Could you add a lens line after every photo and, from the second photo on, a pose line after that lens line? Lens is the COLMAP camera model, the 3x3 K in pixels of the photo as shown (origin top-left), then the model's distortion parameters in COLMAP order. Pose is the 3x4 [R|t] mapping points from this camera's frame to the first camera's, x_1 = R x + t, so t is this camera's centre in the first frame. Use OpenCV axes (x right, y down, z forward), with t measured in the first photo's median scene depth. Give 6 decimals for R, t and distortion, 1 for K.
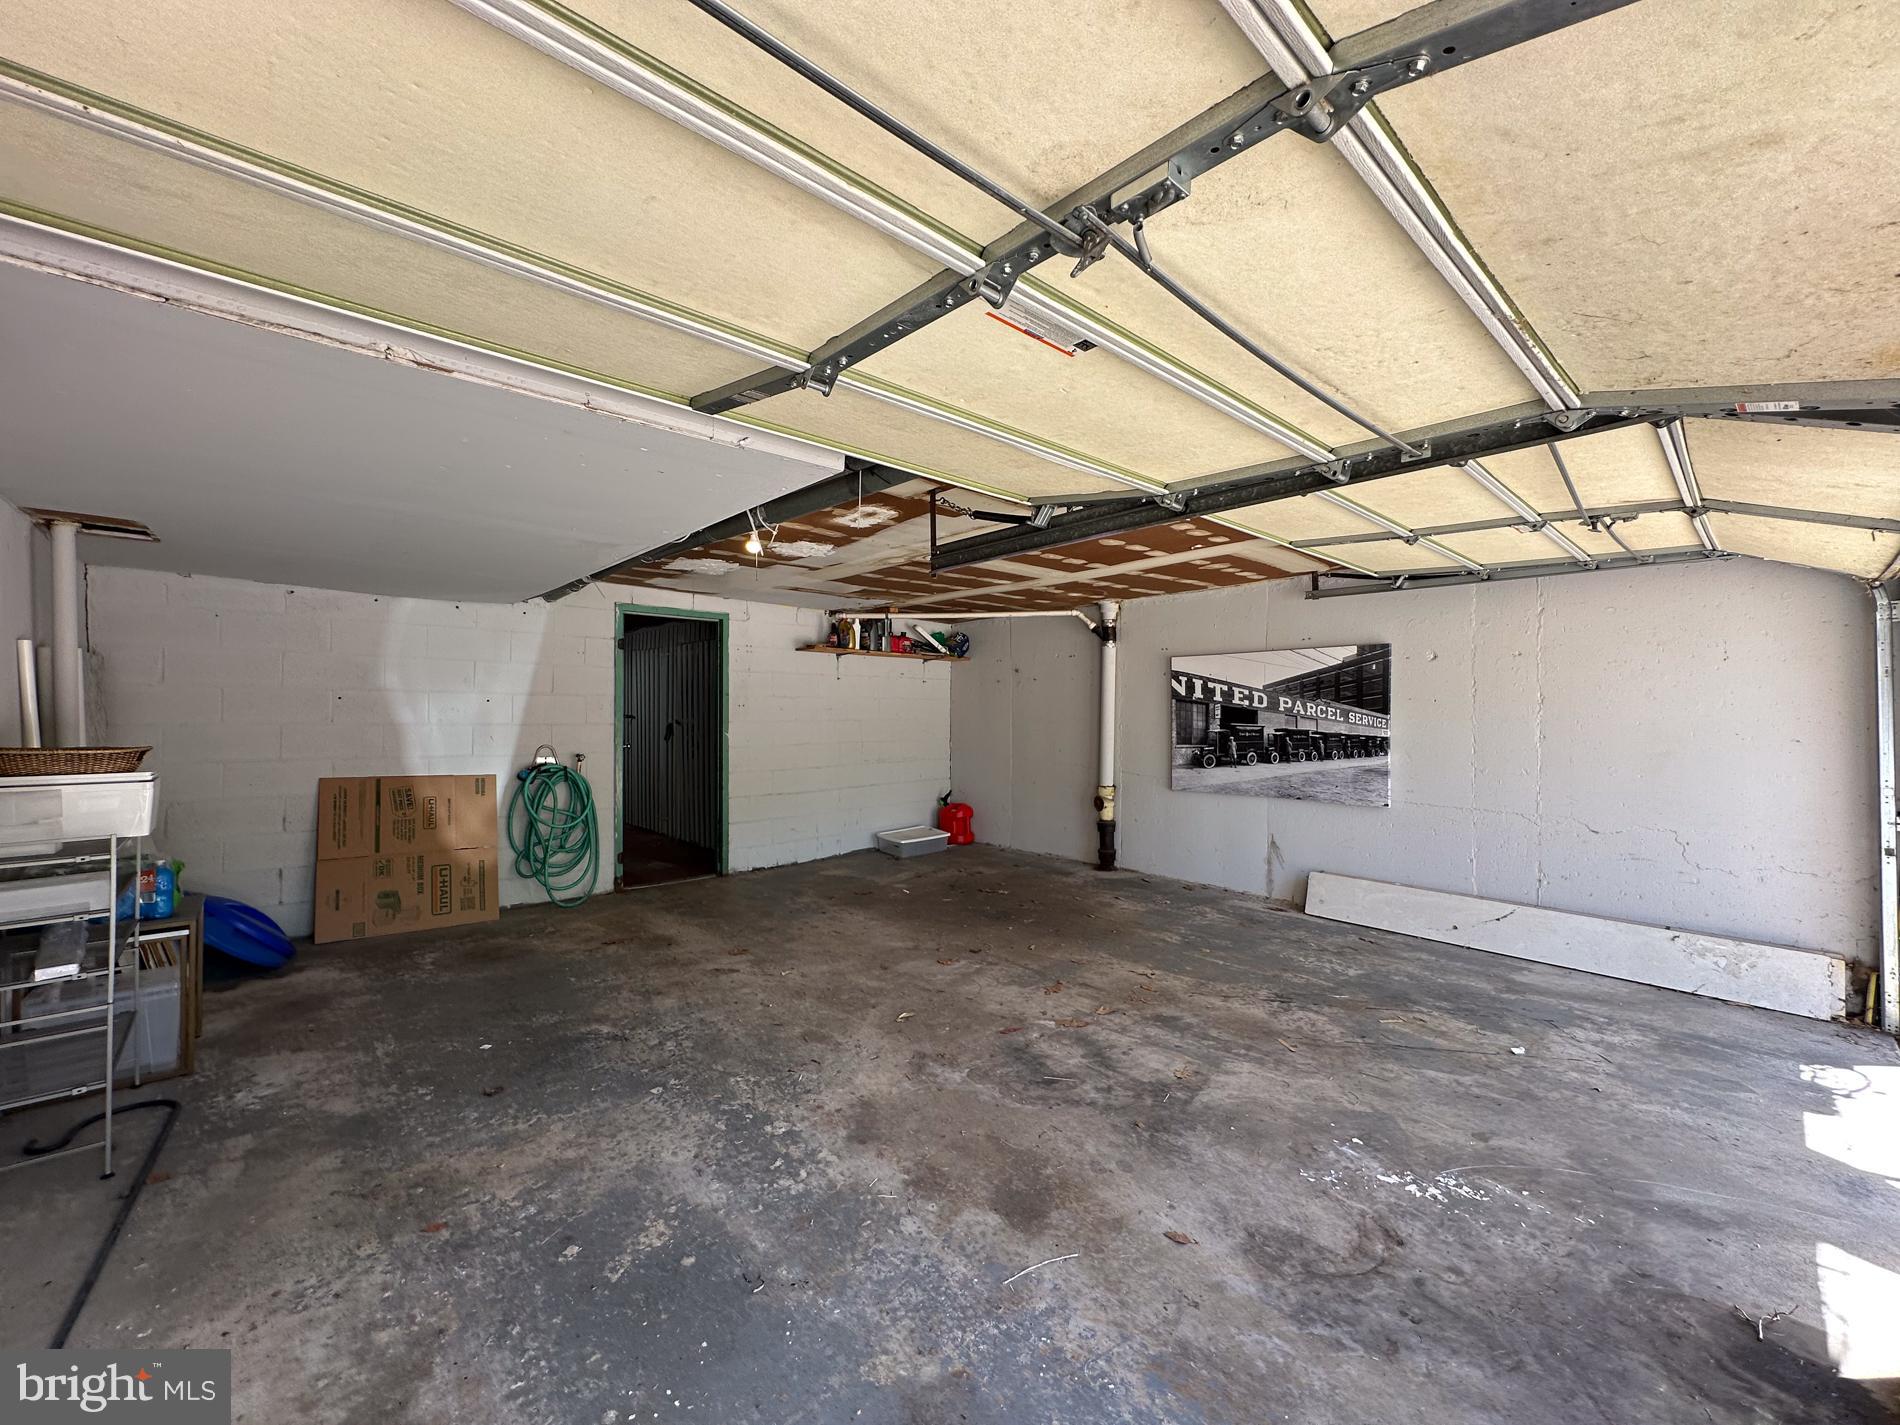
lens RADIAL K [[769.0, 0, 954.5], [0, 769.0, 713.1], [0, 0, 1]] dist [0.000861, 0.000129]
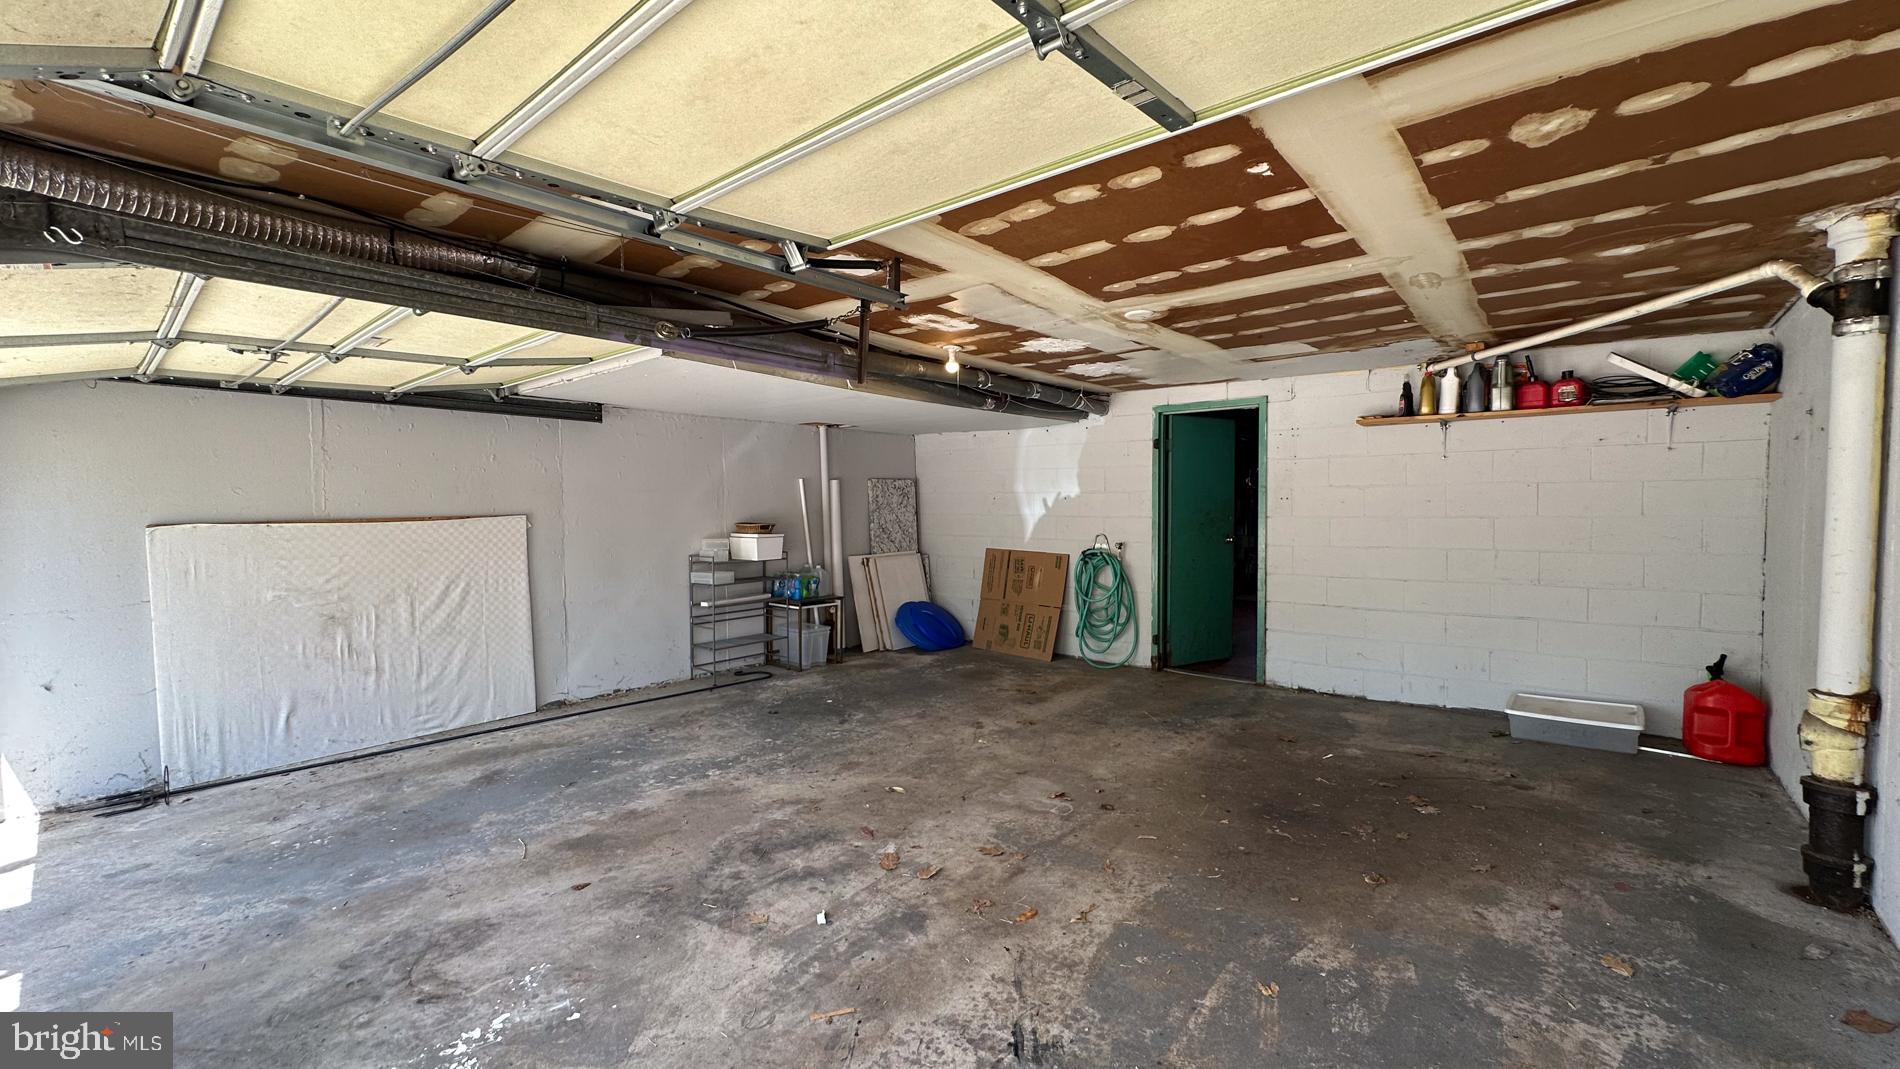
lens RADIAL K [[775.7, 0, 955.2], [0, 775.7, 538.3], [0, 0, 1]] dist [-0.000493, 0.000511]
pose [[0.107620, 0.039027, -0.993426, 1.128982], [0.006609, 0.999179, 0.039969, -0.003909], [0.994170, -0.010867, 0.107274, 1.073946]]
